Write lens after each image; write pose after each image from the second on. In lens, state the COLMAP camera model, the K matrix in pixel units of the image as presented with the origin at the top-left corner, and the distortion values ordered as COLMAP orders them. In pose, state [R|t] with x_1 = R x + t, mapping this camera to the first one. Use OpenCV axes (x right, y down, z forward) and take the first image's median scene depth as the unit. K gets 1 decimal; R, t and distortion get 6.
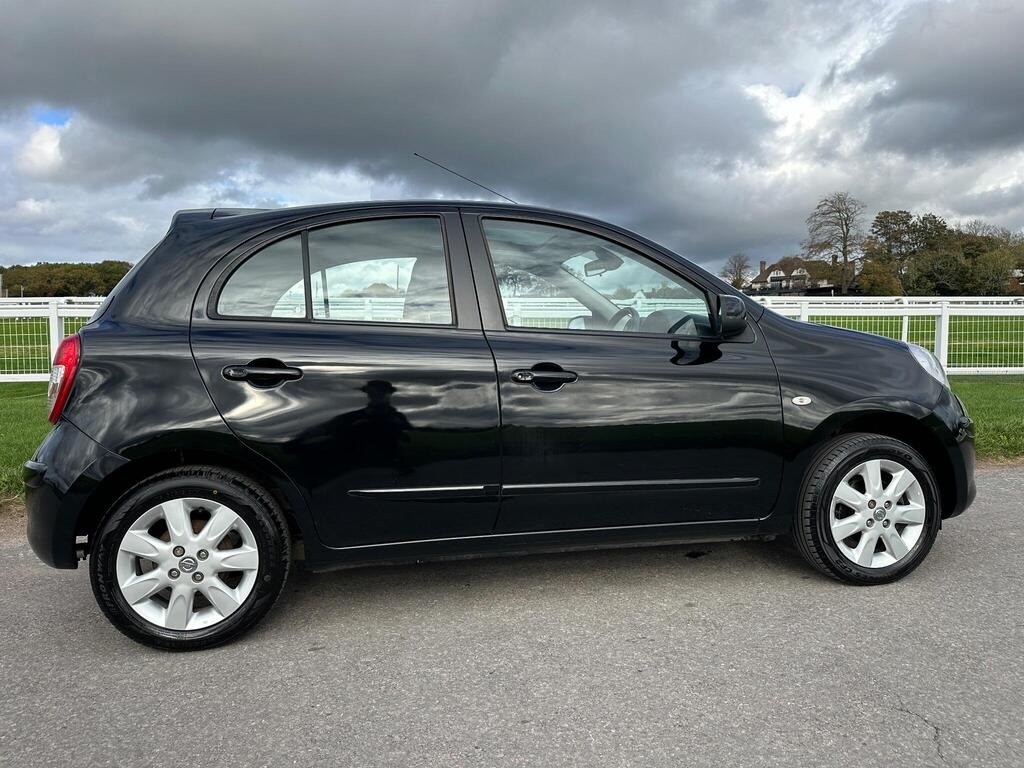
lens RADIAL K [[787.0, 0, 512.0], [0, 787.0, 384.0], [0, 0, 1]] dist [0.054281, -0.101070]
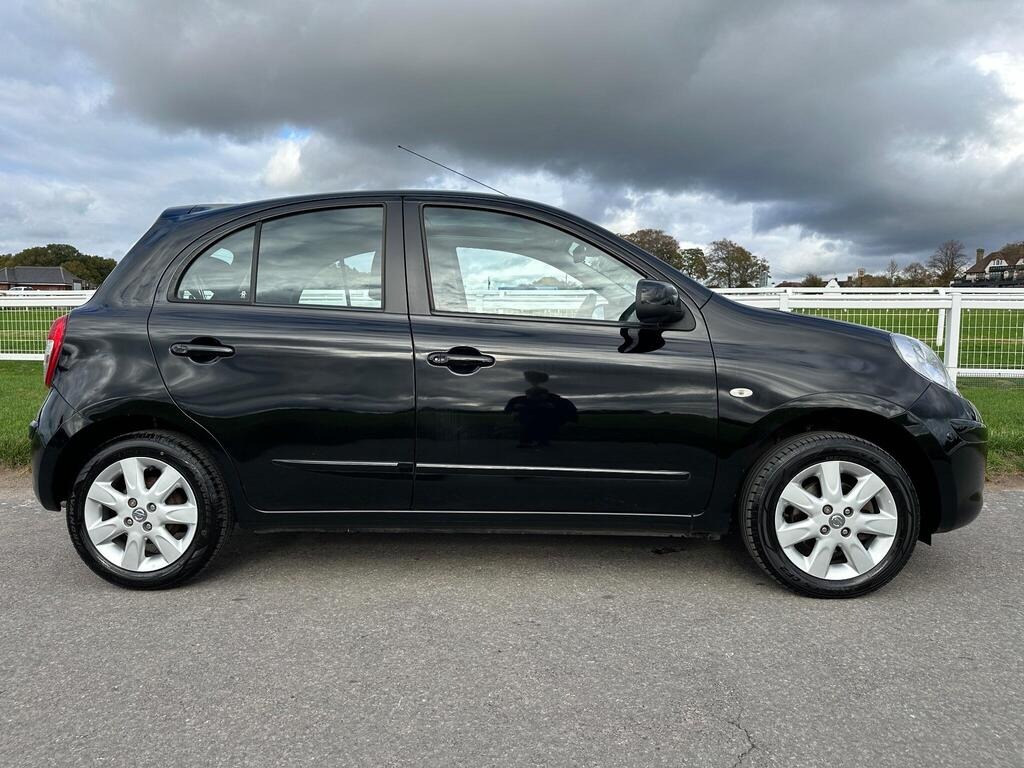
lens RADIAL K [[779.0, 0, 492.9], [0, 779.0, 385.2], [0, 0, 1]] dist [0.082082, -0.155613]
pose [[0.963677, 0.030312, -0.265343, 0.352808], [-0.028581, 0.999538, 0.010384, 0.011825], [0.265535, -0.002423, 0.964098, 0.030449]]
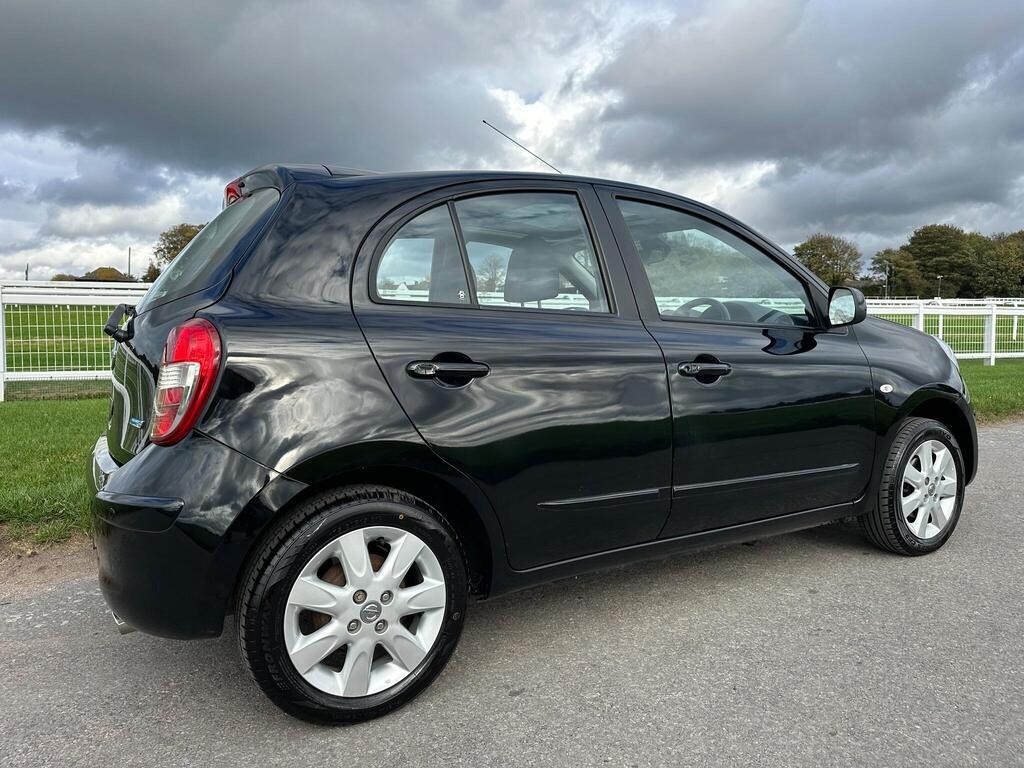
lens RADIAL K [[794.9, 0, 530.2], [0, 794.9, 387.9], [0, 0, 1]] dist [0.001235, -0.000054]
pose [[0.932797, -0.021209, 0.359777, -0.495513], [0.016817, 0.999741, 0.015333, -0.003018], [-0.360009, -0.008252, 0.932912, 0.193143]]
